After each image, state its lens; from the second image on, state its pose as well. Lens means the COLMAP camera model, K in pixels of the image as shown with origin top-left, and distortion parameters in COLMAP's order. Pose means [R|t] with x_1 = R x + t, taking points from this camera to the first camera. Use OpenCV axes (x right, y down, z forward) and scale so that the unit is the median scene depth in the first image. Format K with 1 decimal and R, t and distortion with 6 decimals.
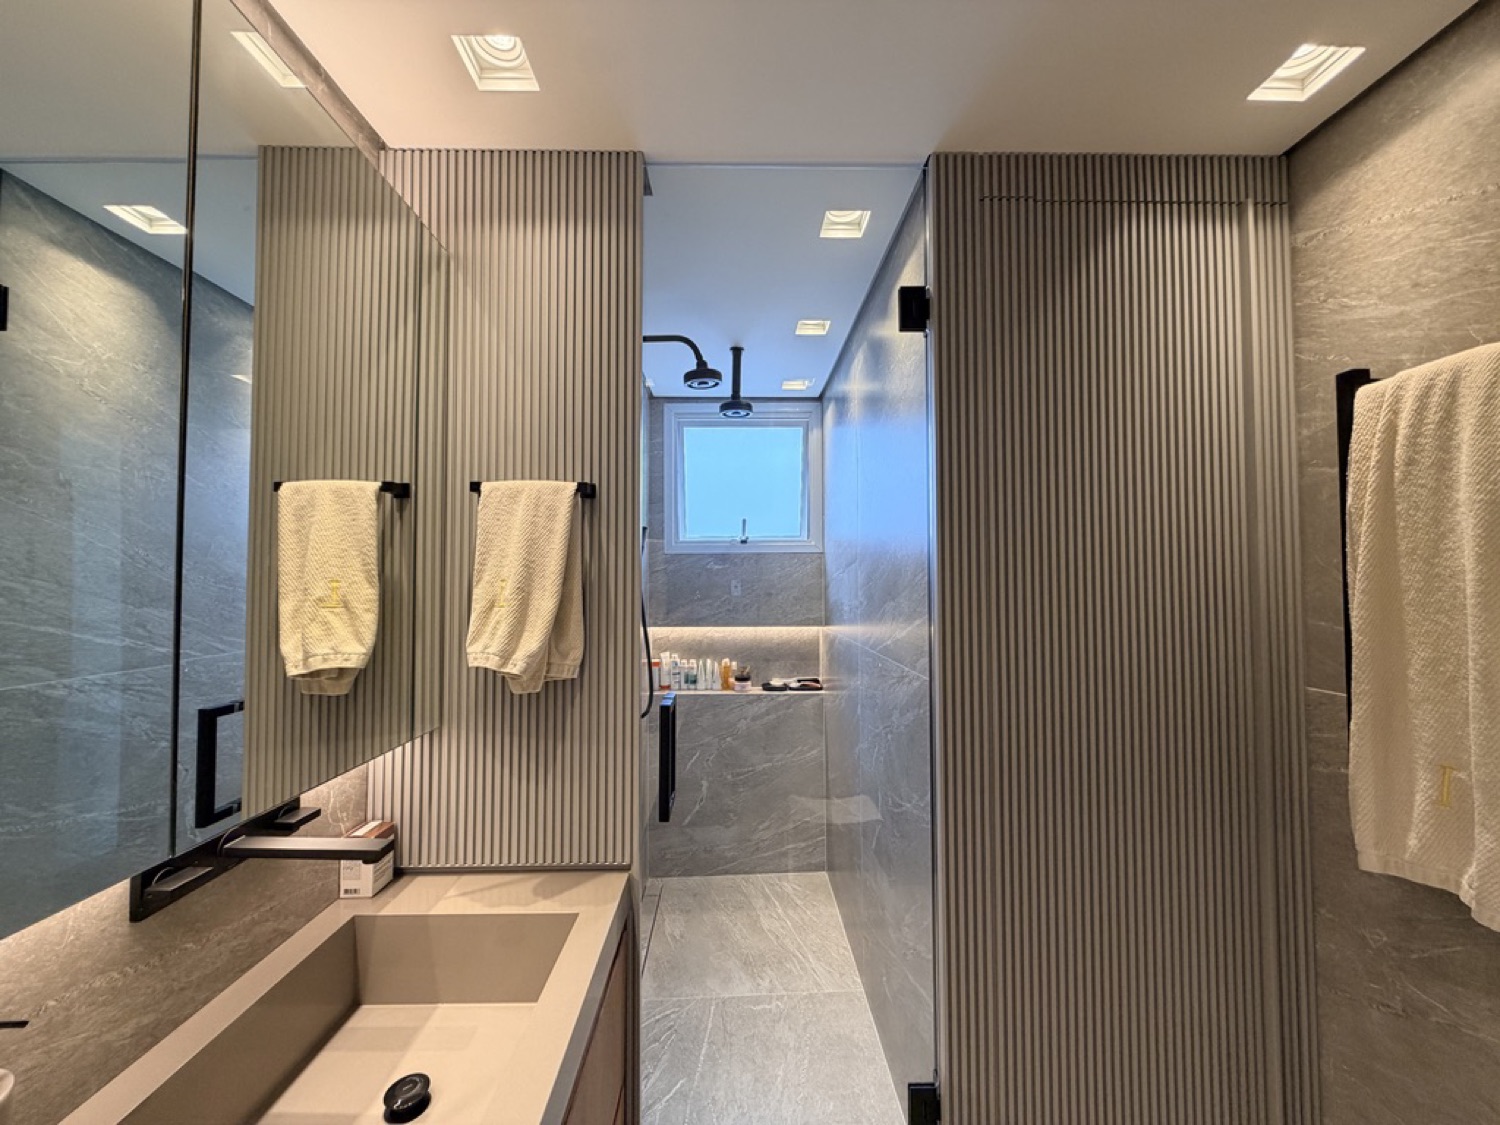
lens RADIAL K [[603.4, 0, 745.7], [0, 603.4, 560.0], [0, 0, 1]] dist [0.000776, -0.000356]
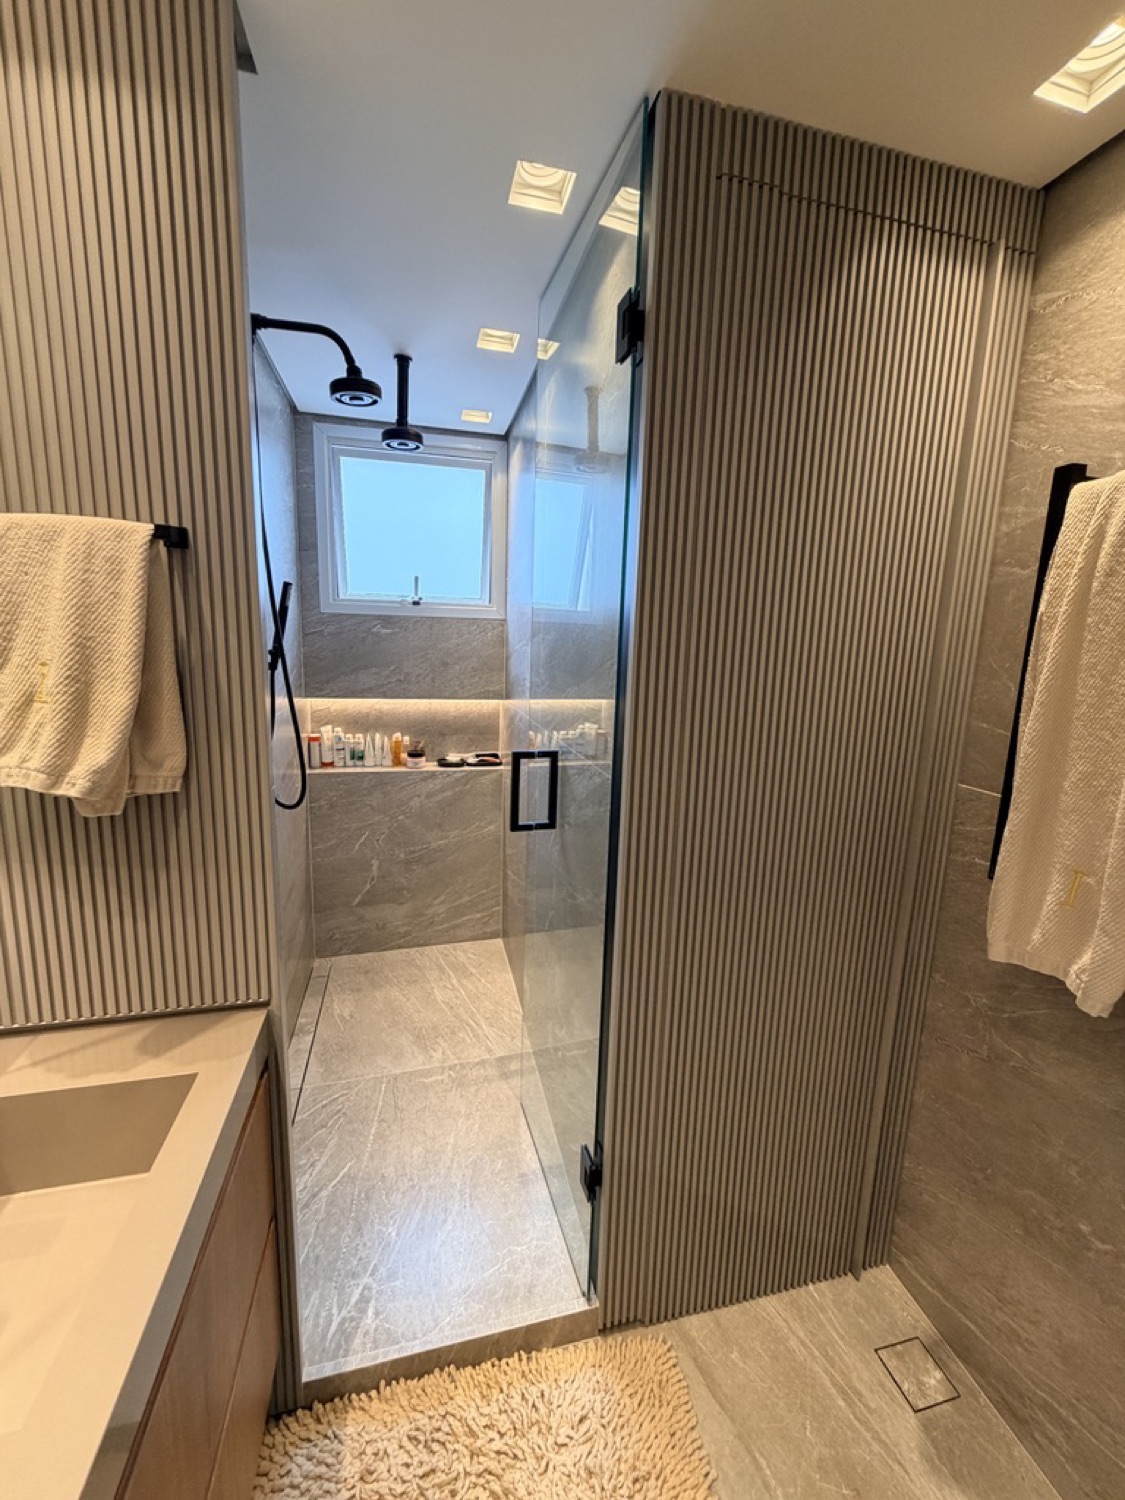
lens RADIAL K [[600.1, 0, 565.0], [0, 600.1, 744.0], [0, 0, 1]] dist [-0.001313, 0.000164]
pose [[0.974646, -0.003560, 0.223723, 0.027871], [-0.043248, 0.978020, 0.203976, -0.039228], [-0.219532, -0.208480, 0.953070, 0.166799]]
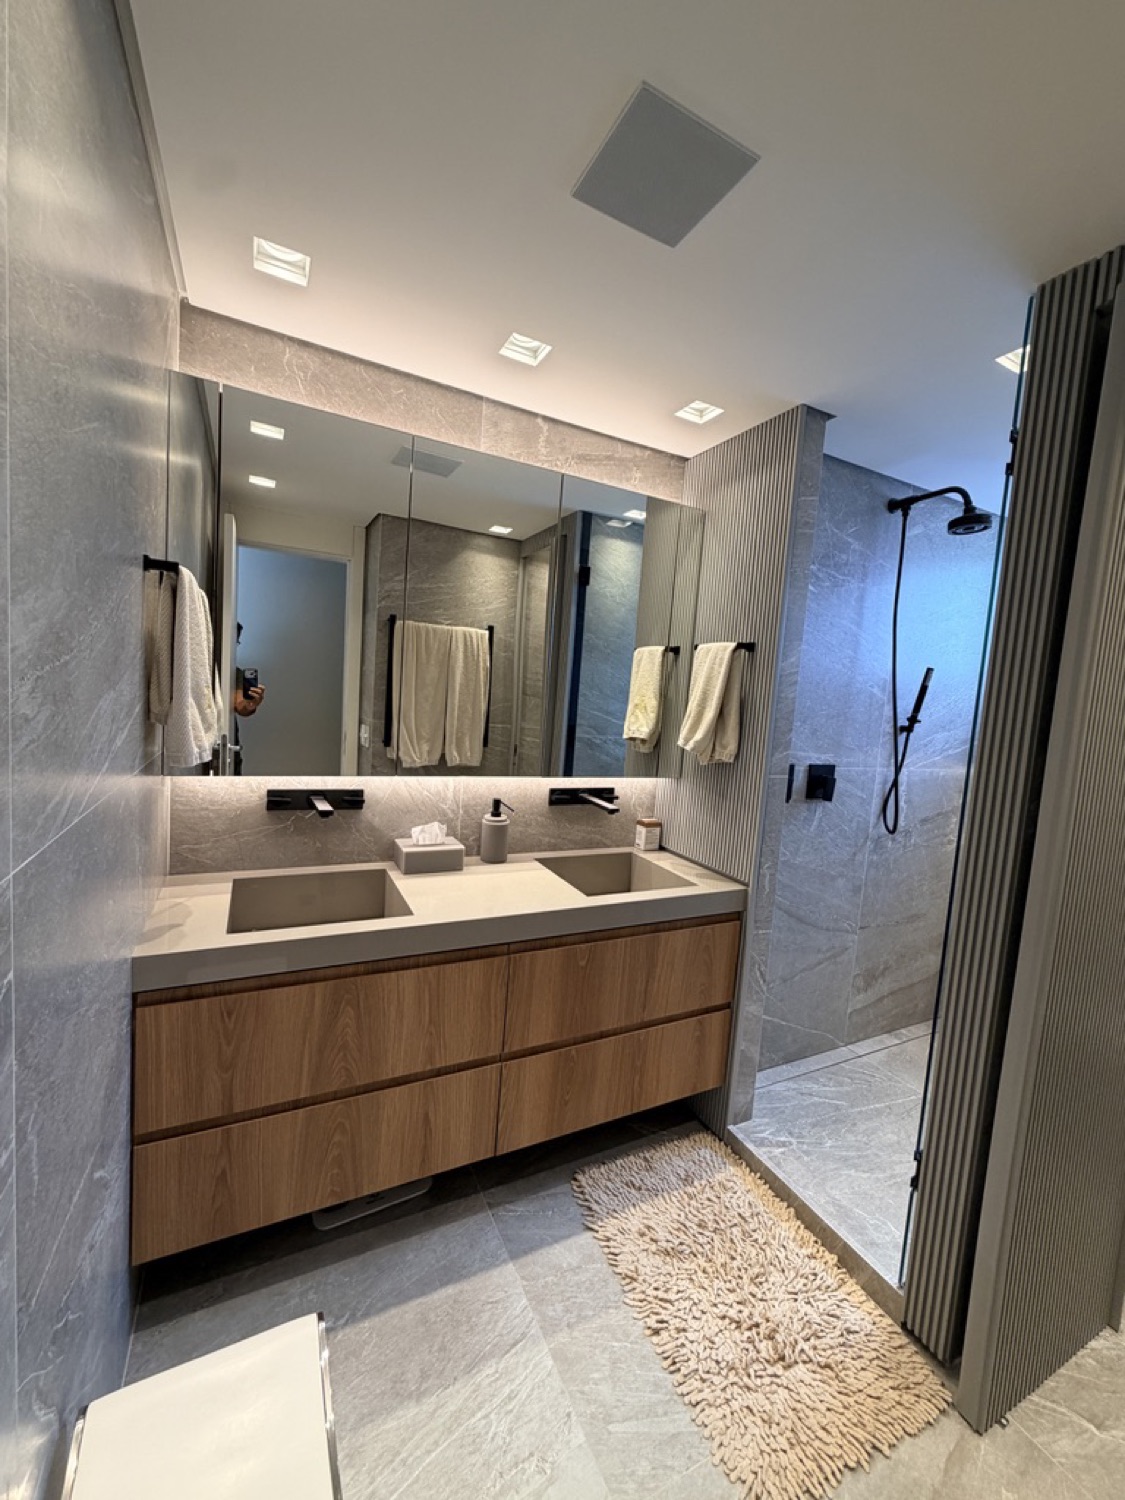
lens RADIAL K [[604.6, 0, 546.8], [0, 604.6, 744.1], [0, 0, 1]] dist [0.000009, -0.000210]
pose [[0.410842, 0.110943, -0.904931, 0.952404], [-0.040943, 0.993812, 0.103251, -0.003423], [0.910787, -0.005369, 0.412842, -0.137290]]
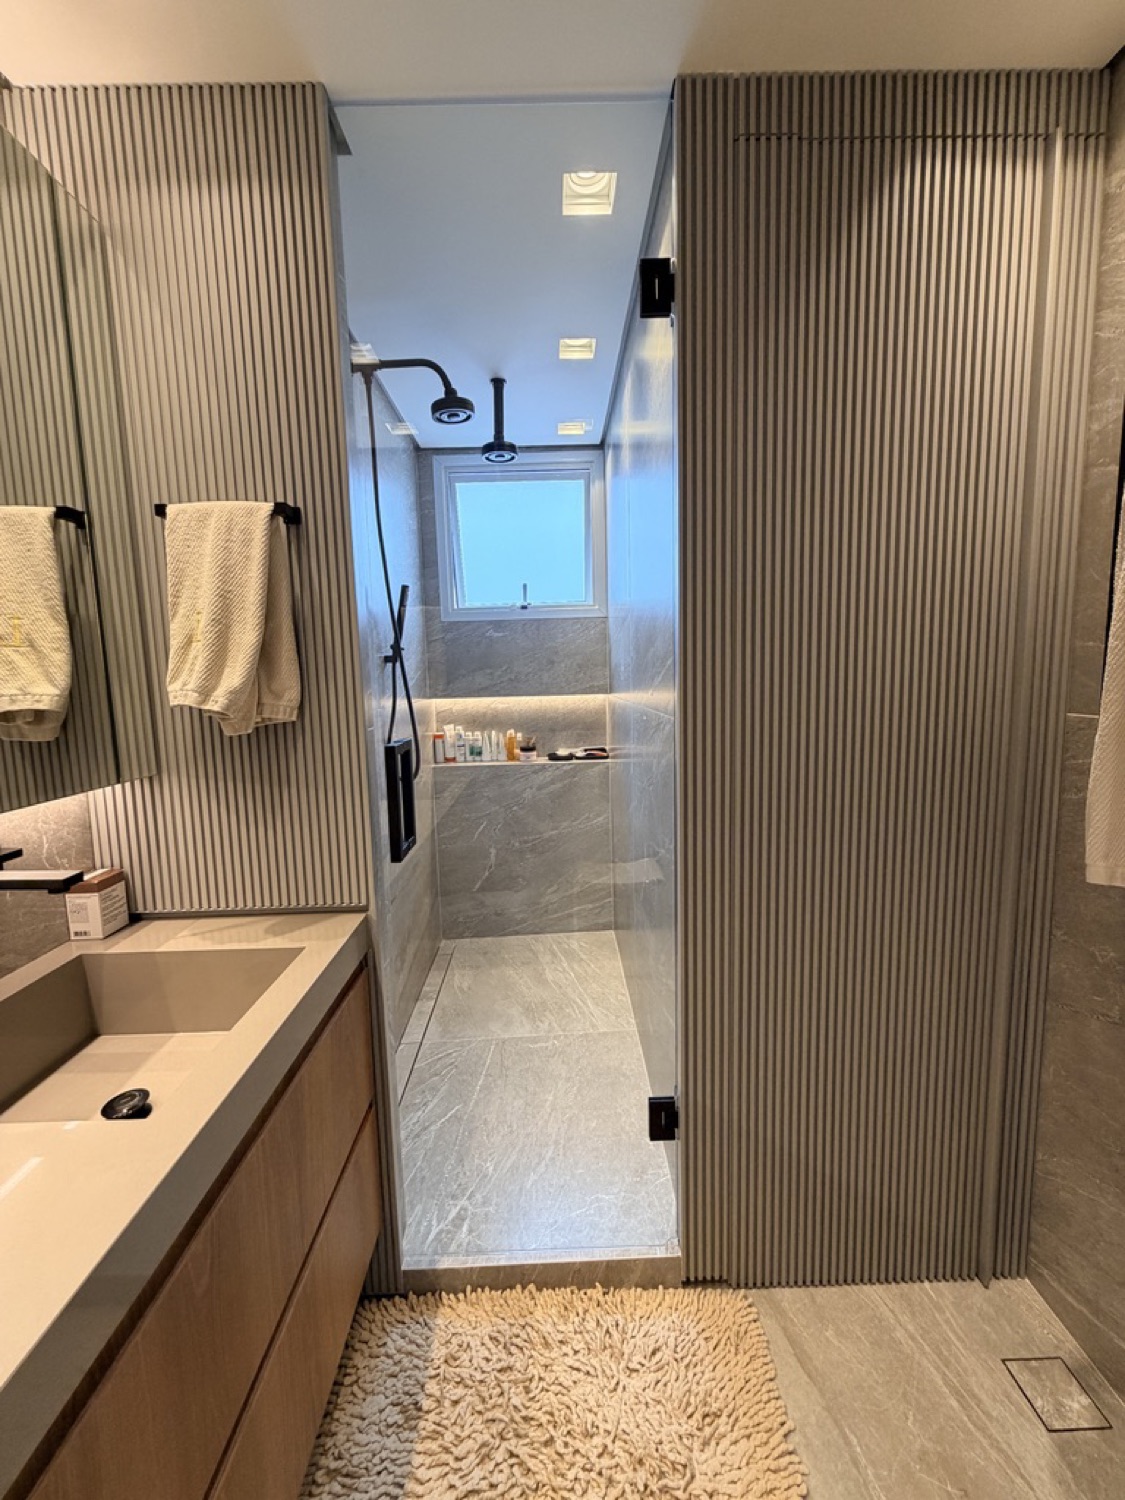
lens RADIAL K [[603.4, 0, 566.2], [0, 603.4, 745.3], [0, 0, 1]] dist [0.000776, -0.000356]
pose [[0.999720, -0.023386, -0.003664, 0.141098], [0.023671, 0.988106, 0.151940, 0.095310], [0.000067, -0.151984, 0.988383, 0.052731]]
